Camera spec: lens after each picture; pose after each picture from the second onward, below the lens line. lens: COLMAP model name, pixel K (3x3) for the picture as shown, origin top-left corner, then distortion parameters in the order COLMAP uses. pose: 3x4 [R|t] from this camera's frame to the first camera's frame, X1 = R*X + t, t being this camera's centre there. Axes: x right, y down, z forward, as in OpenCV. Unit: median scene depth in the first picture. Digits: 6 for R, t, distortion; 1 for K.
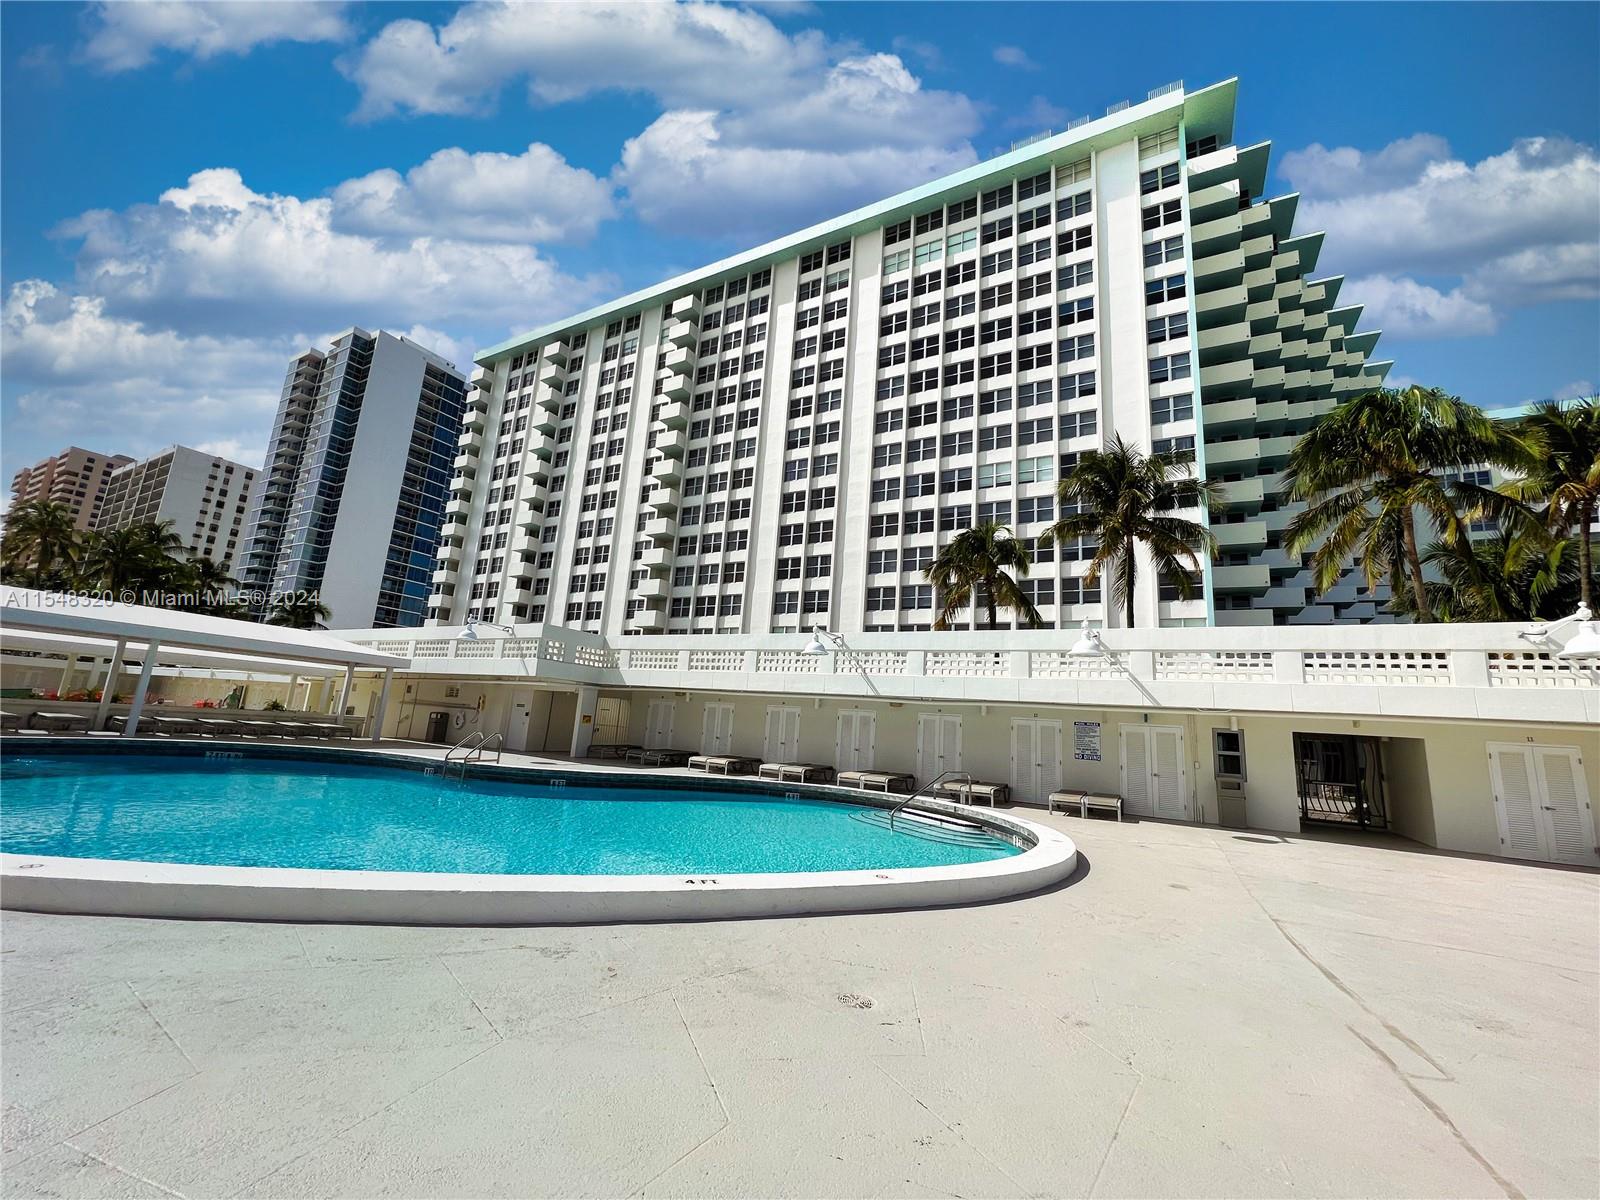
lens RADIAL K [[635.8, 0, 802.8], [0, 635.8, 598.5], [0, 0, 1]] dist [-0.002947, 0.000614]
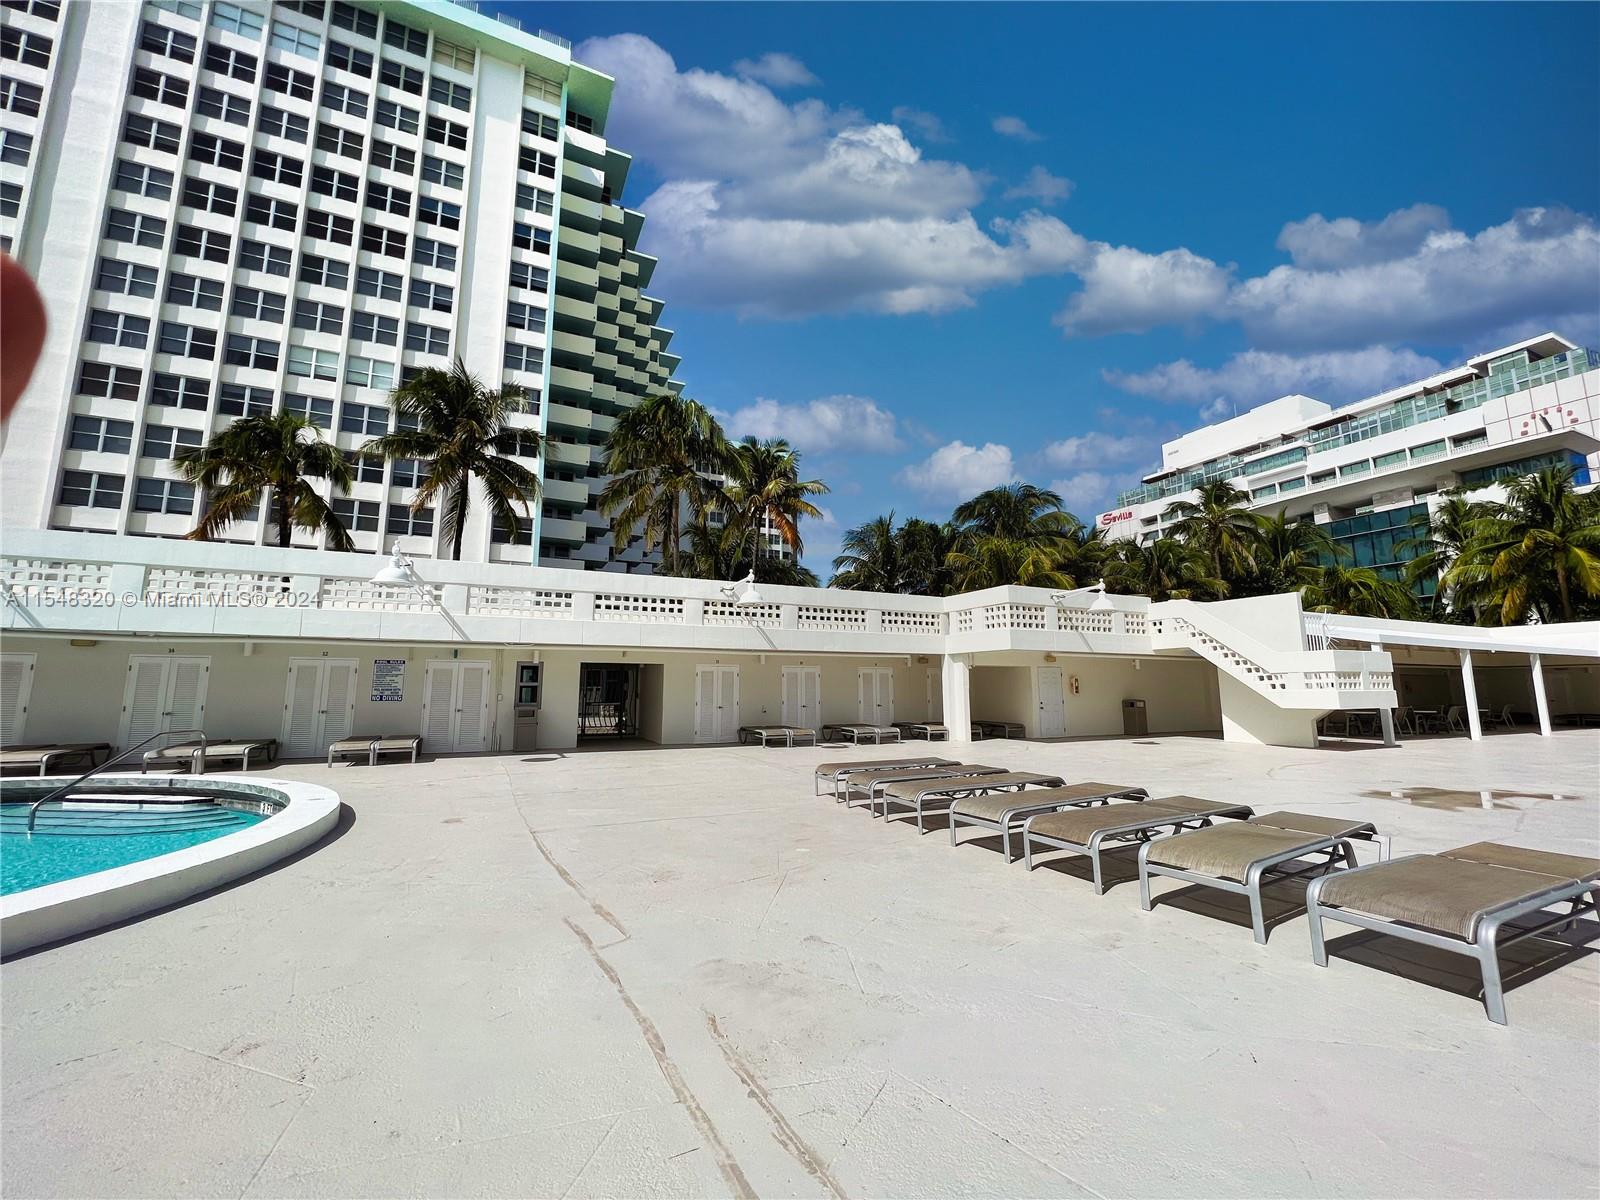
lens RADIAL K [[635.8, 0, 794.6], [0, 635.8, 596.4], [0, 0, 1]] dist [-0.002947, 0.000614]
pose [[0.573874, 0.051432, 0.817327, 0.009417], [-0.125287, 0.991791, 0.025558, 0.002682], [-0.809303, -0.117067, 0.575607, 0.006600]]
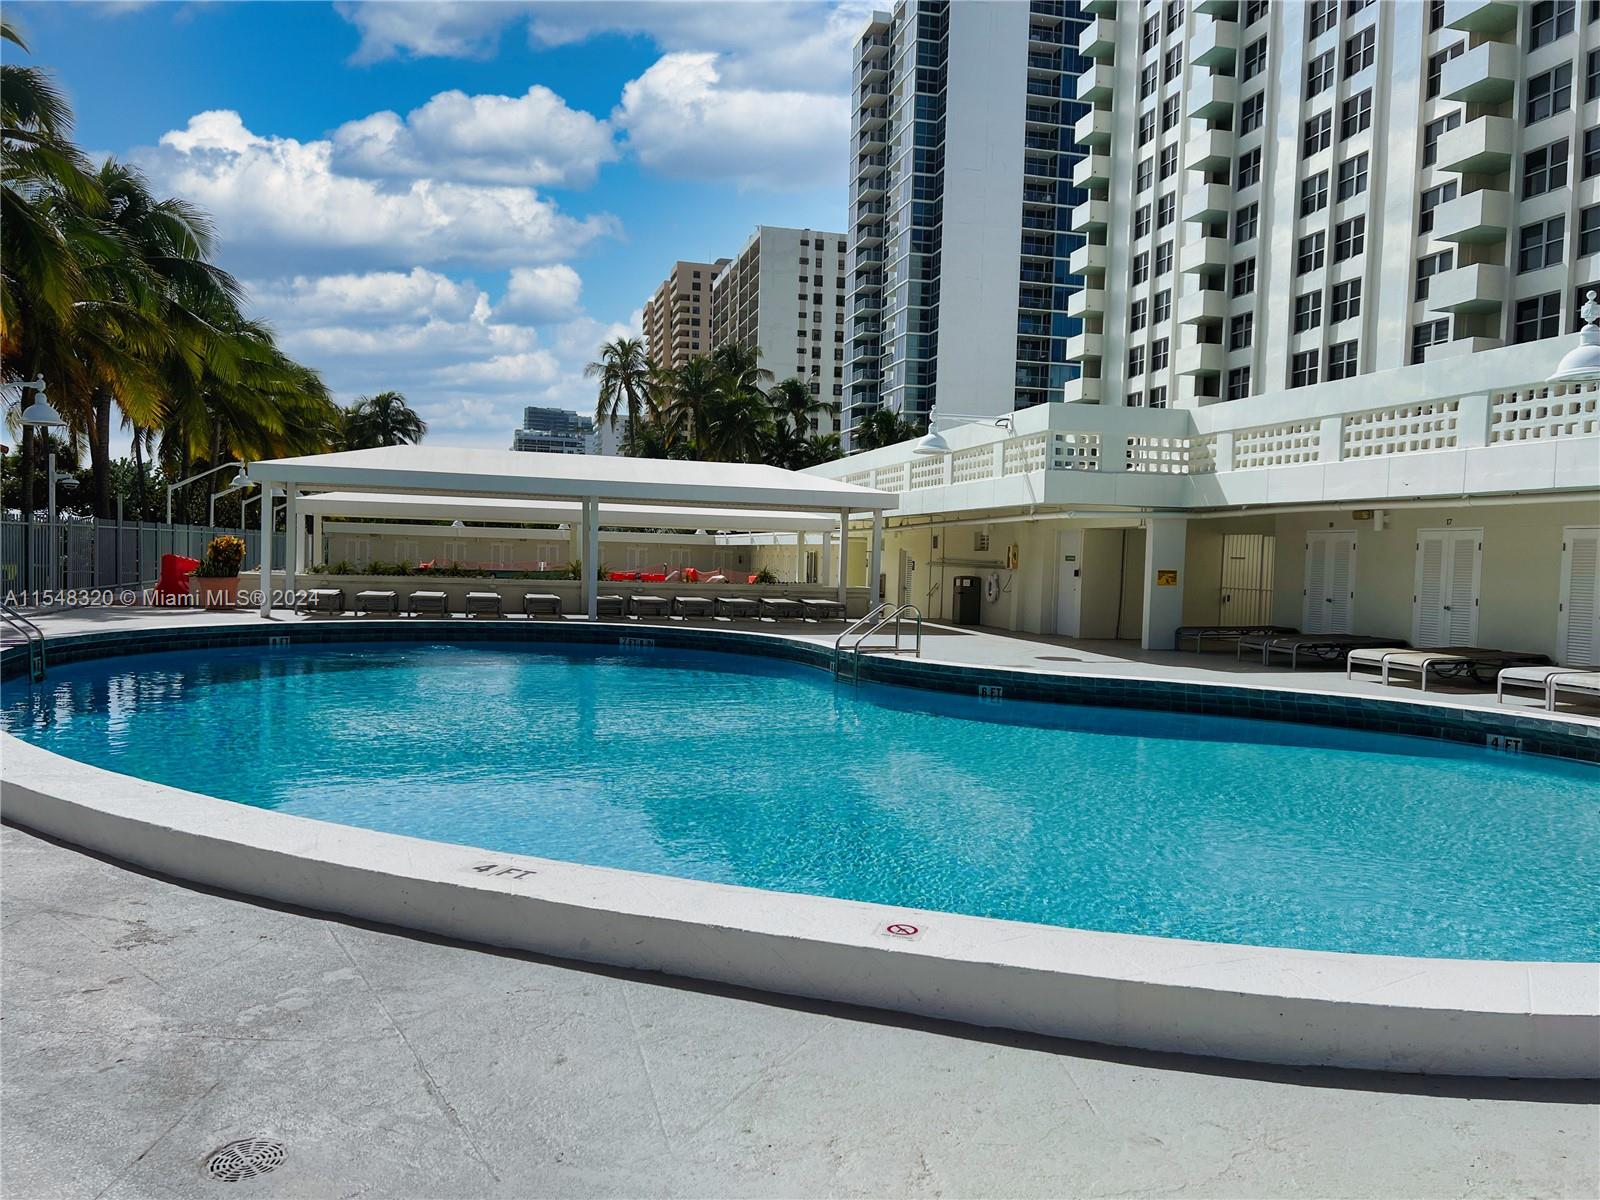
lens RADIAL K [[1201.8, 0, 799.0], [0, 1201.8, 612.7], [0, 0, 1]] dist [0.048028, -0.045749]
pose [[0.695371, -0.017168, -0.718445, 0.151913], [0.166380, 0.976399, 0.137704, 0.033872], [0.699125, -0.215291, 0.681817, 0.122364]]
